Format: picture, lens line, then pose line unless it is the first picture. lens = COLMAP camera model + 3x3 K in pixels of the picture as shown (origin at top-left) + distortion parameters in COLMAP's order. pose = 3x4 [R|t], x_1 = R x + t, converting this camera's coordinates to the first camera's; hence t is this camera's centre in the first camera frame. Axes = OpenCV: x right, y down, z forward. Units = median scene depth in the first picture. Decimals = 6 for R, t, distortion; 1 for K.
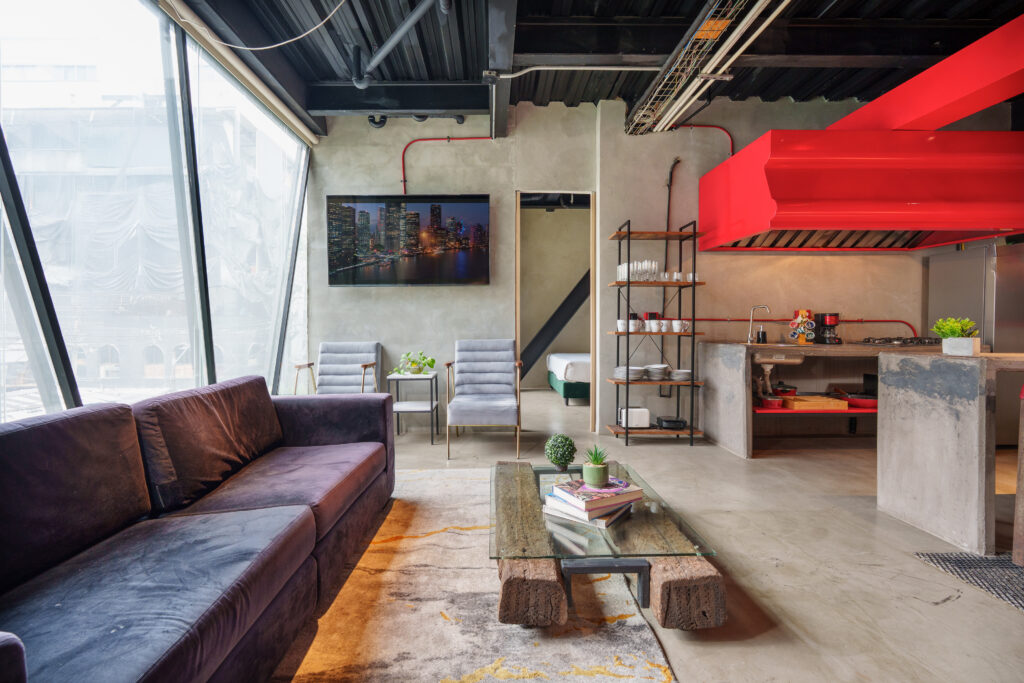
lens RADIAL K [[457.9, 0, 497.5], [0, 457.9, 330.6], [0, 0, 1]] dist [-0.001952, -0.000129]
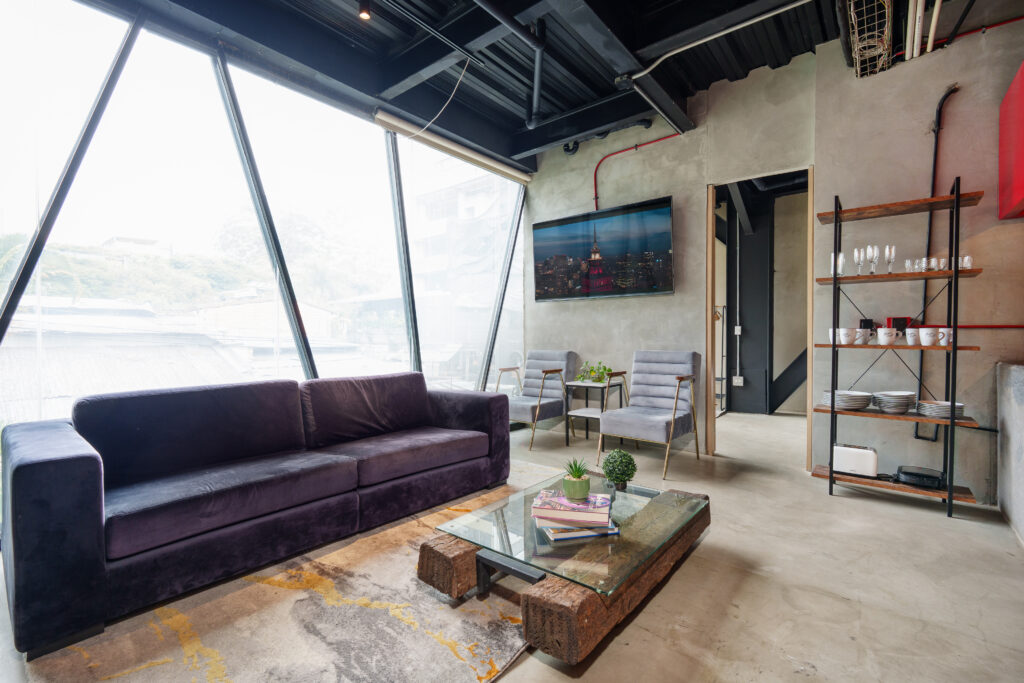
lens RADIAL K [[457.0, 0, 512.0], [0, 457.0, 341.5], [0, 0, 1]] dist [-0.003299, -0.000009]
pose [[0.765490, 0.008196, -0.643396, 0.329682], [-0.009162, 0.999956, 0.001838, 0.001495], [0.643383, 0.004487, 0.765531, 0.076994]]
